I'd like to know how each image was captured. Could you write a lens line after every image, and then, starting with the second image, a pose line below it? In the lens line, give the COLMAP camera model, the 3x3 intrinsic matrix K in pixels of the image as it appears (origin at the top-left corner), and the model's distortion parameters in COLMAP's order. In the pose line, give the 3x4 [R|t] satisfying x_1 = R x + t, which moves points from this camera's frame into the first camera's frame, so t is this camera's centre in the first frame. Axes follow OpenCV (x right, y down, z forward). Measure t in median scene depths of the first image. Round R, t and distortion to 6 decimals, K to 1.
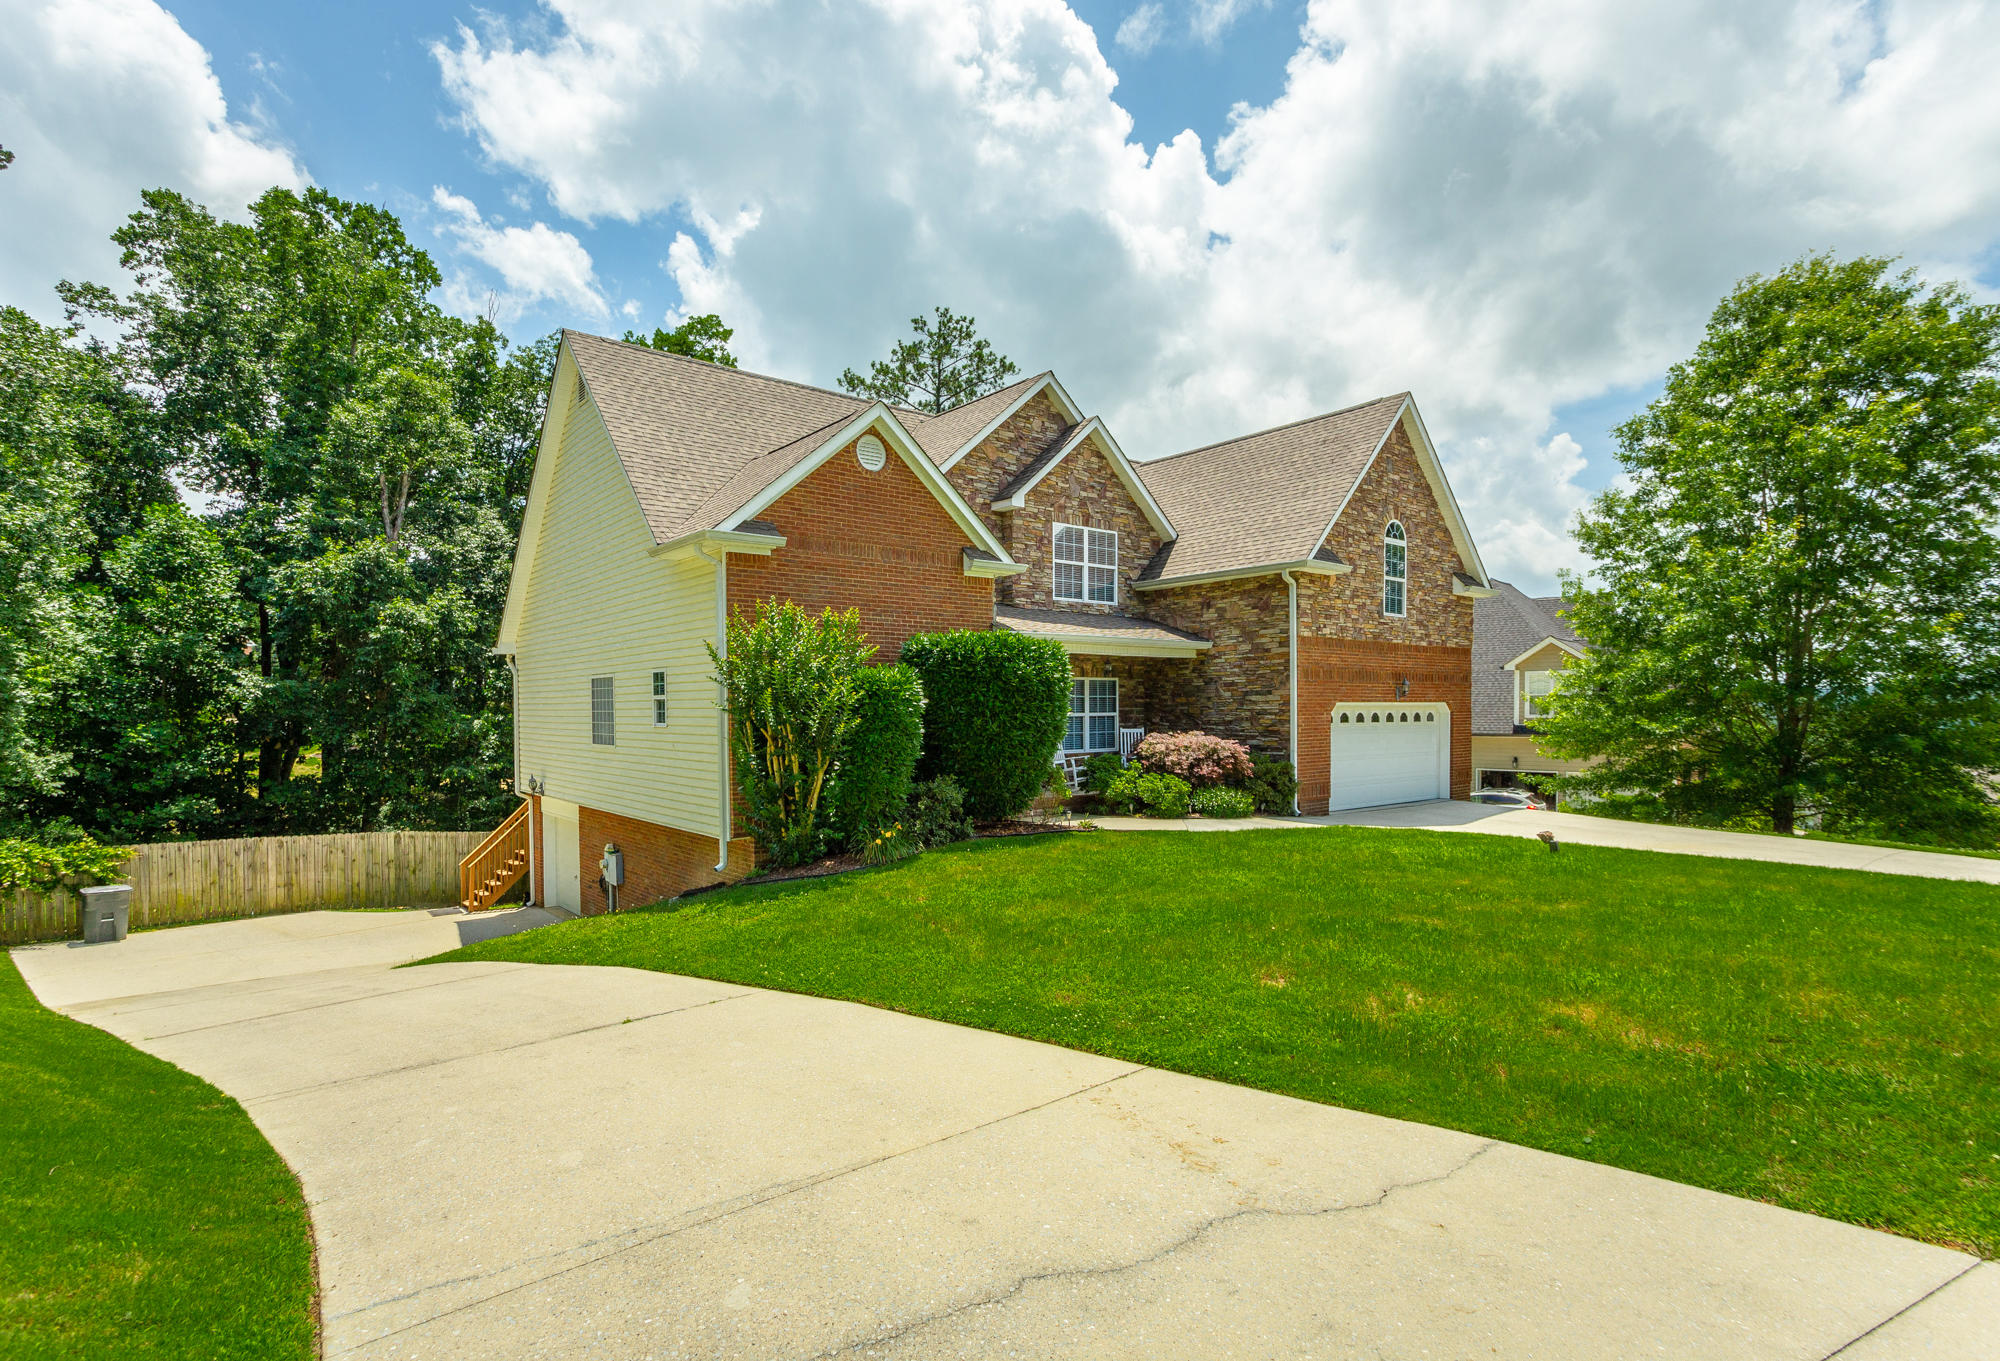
lens RADIAL K [[967.4, 0, 1003.1], [0, 967.4, 725.4], [0, 0, 1]] dist [-0.000935, -0.000783]
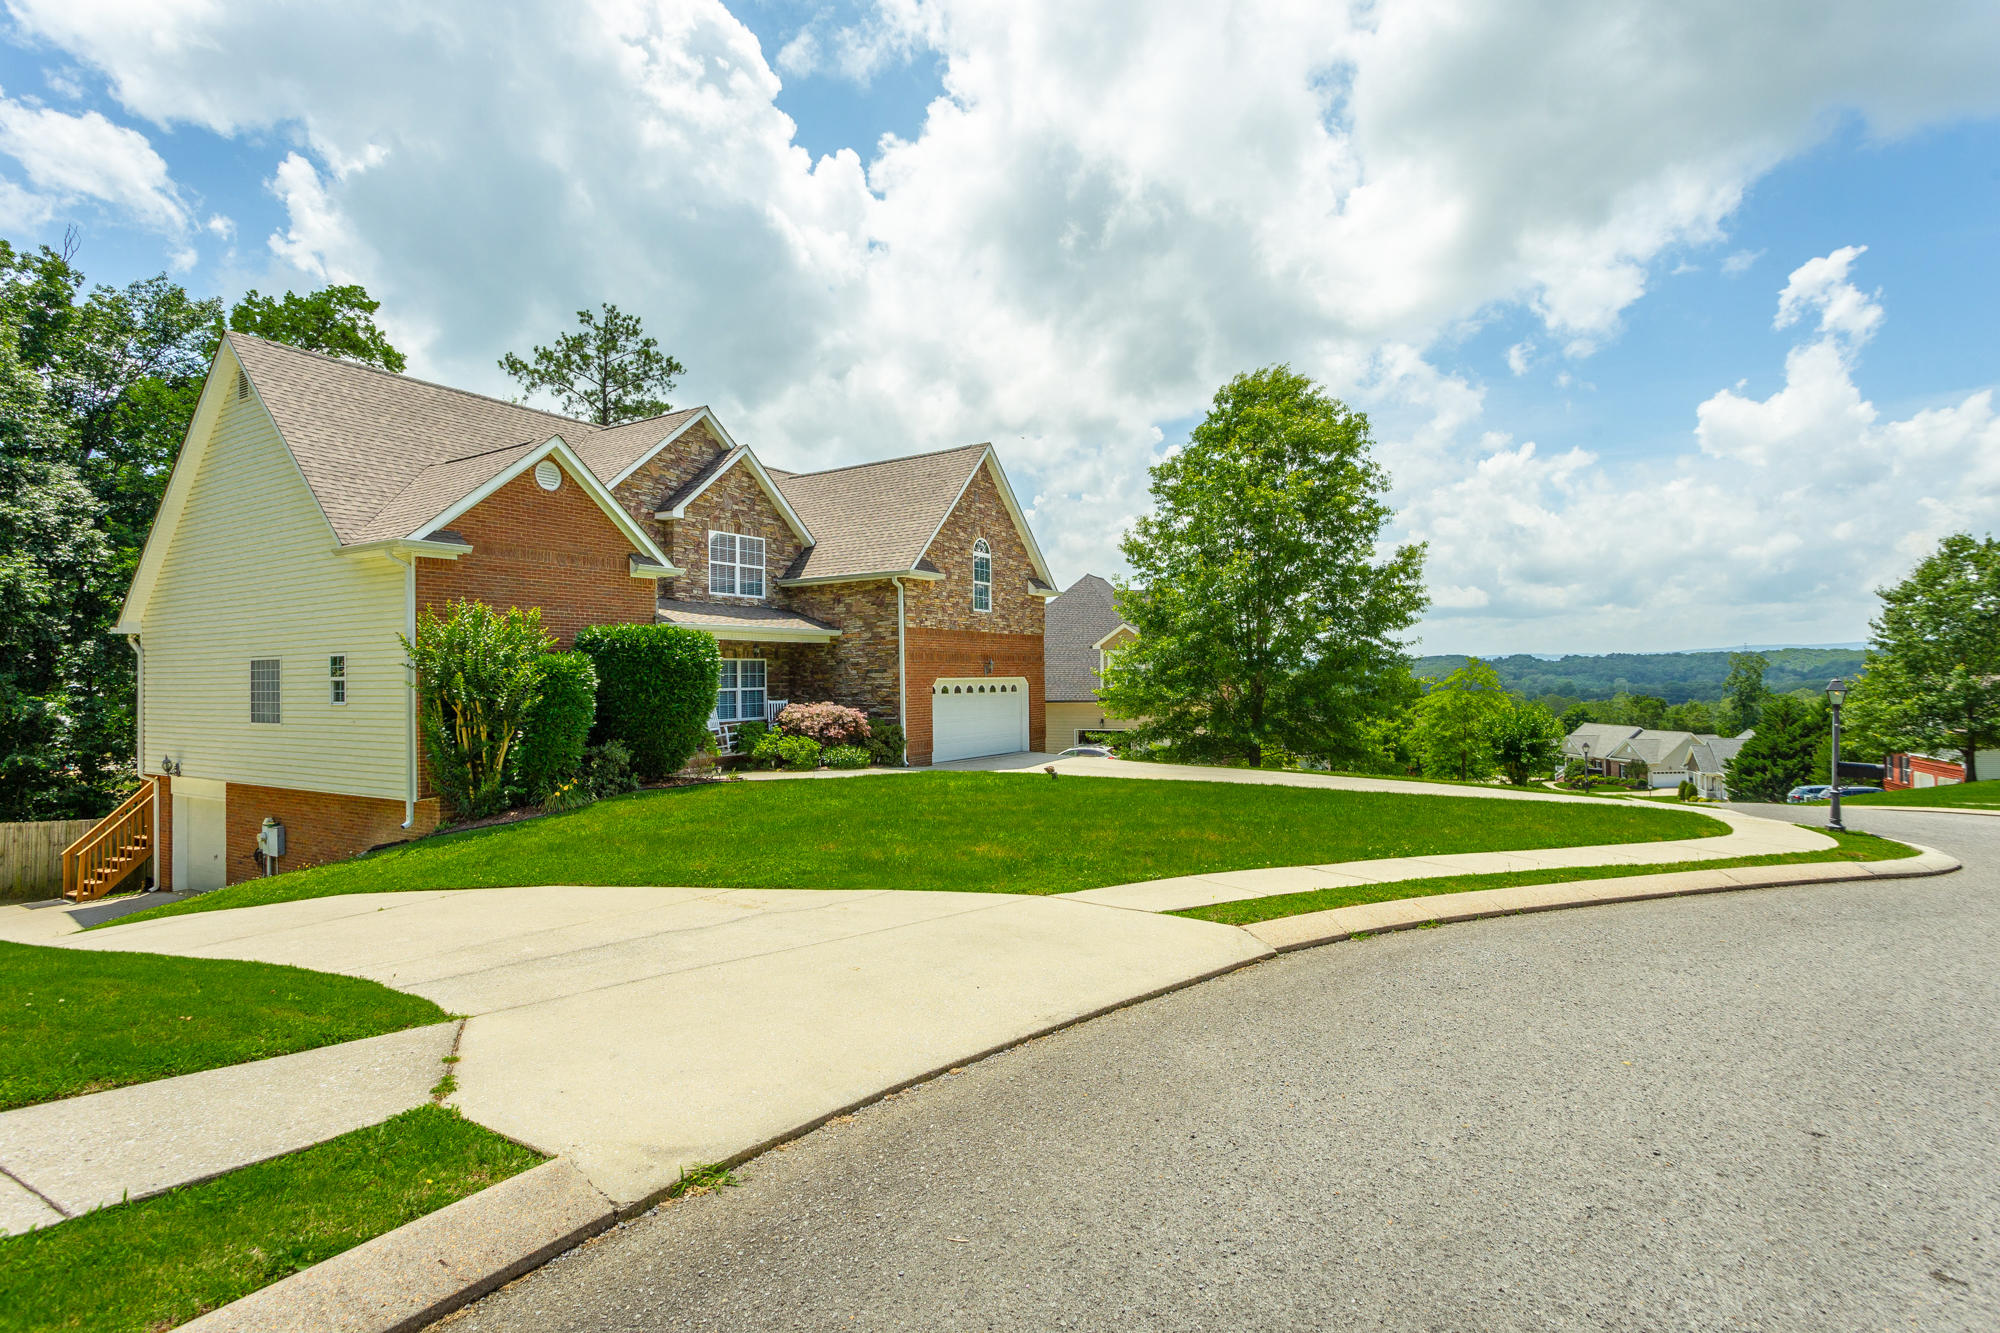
lens RADIAL K [[949.2, 0, 973.2], [0, 949.2, 662.3], [0, 0, 1]] dist [0.018721, 0.001095]
pose [[0.954070, -0.001984, 0.299577, 0.009051], [0.012880, 0.999325, -0.034401, -0.000409], [-0.299307, 0.036679, 0.953452, -0.199208]]
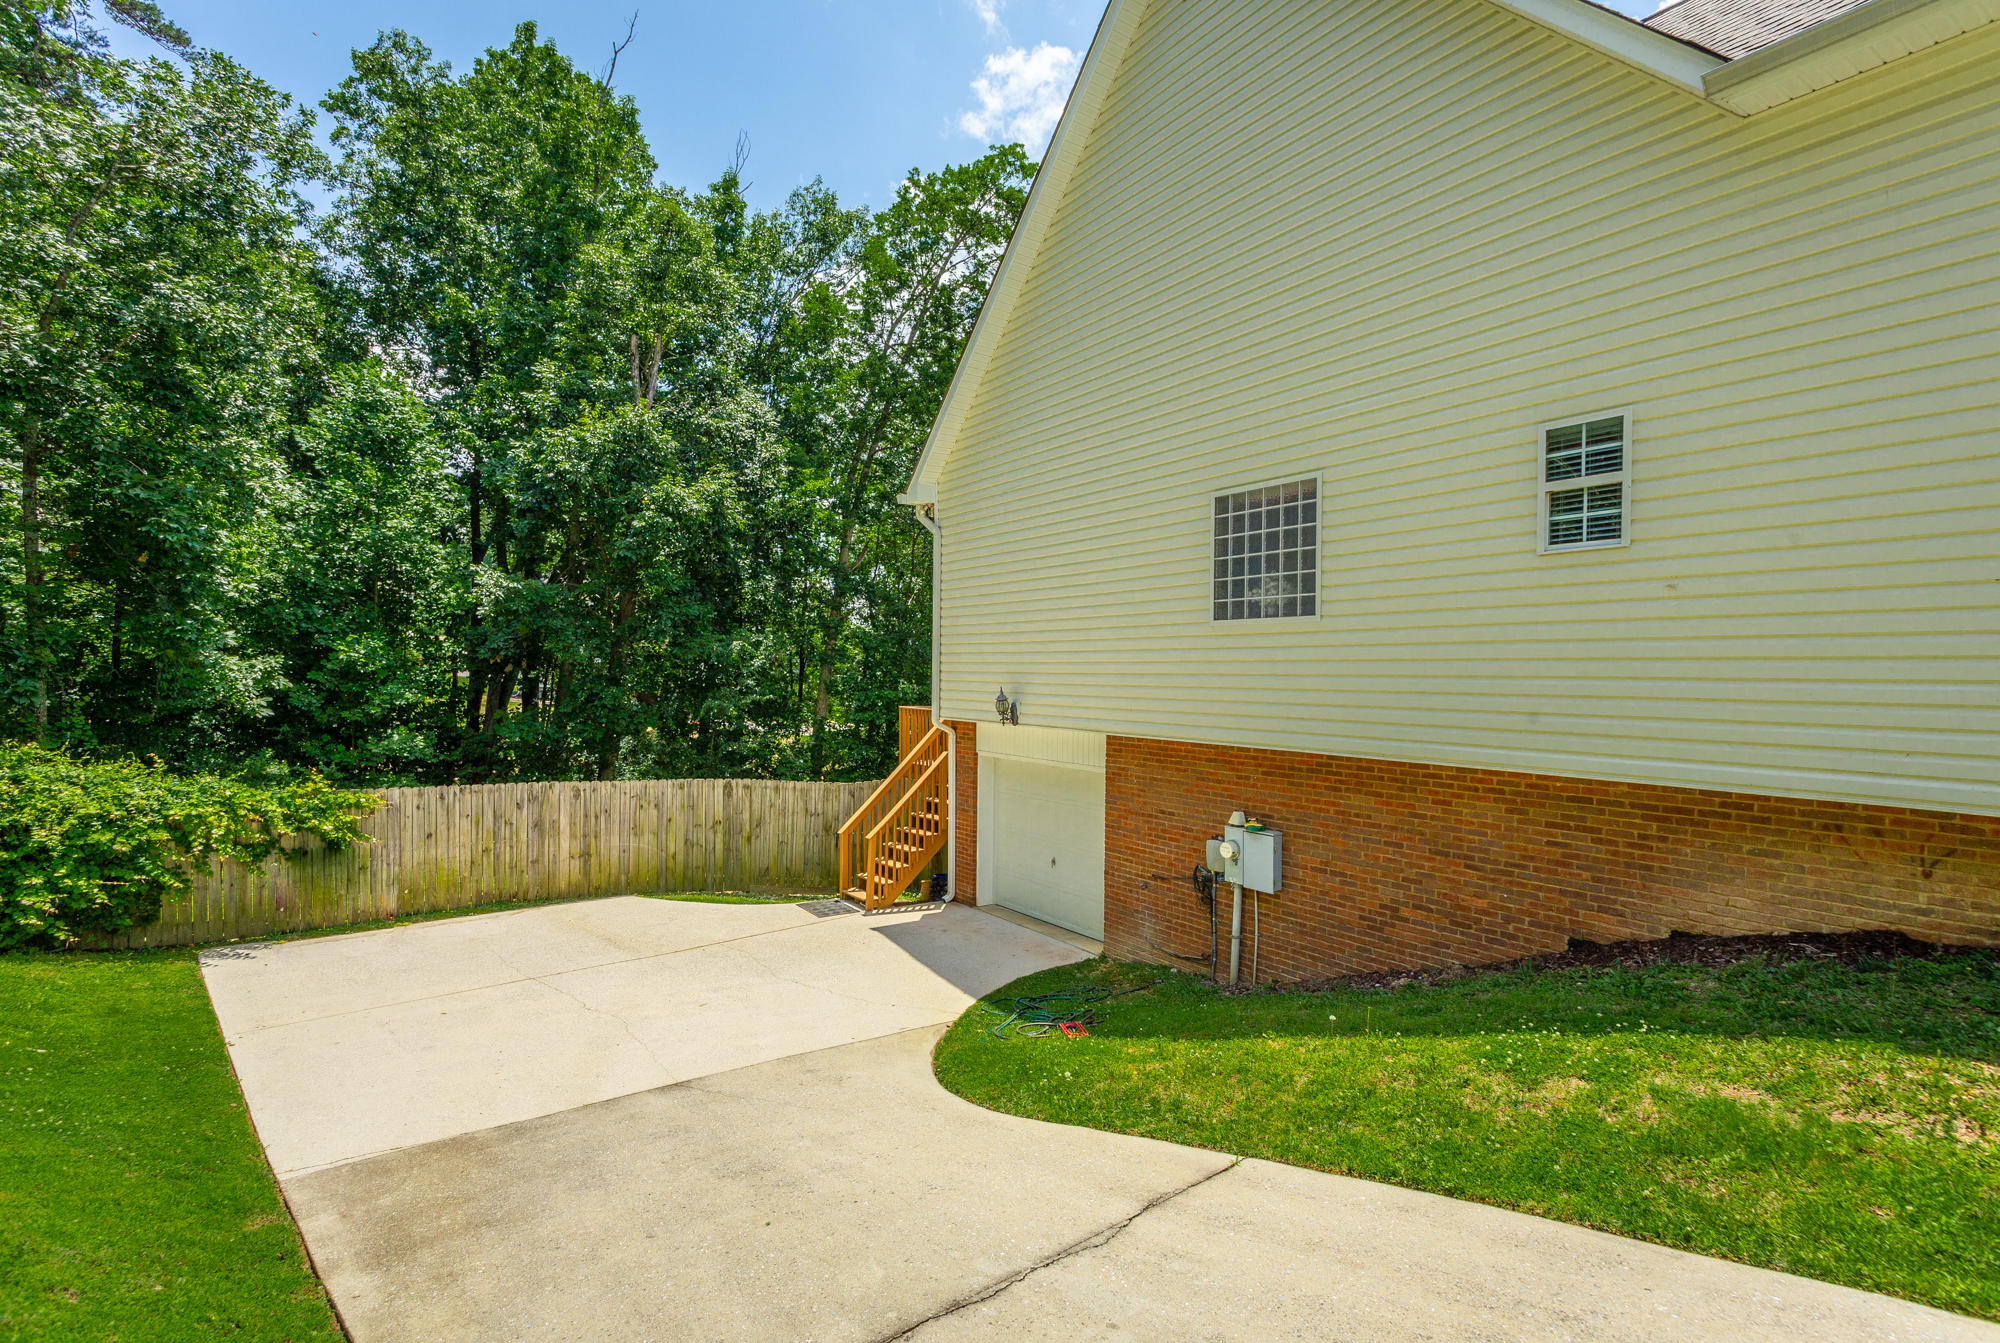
lens RADIAL K [[965.4, 0, 1000.0], [0, 965.4, 671.5], [0, 0, 1]] dist [0.003228, 0.000937]
pose [[0.993774, 0.013921, -0.110544, -0.423617], [-0.015695, 0.999761, -0.015189, 0.049548], [0.110306, 0.016830, 0.993755, 0.409078]]
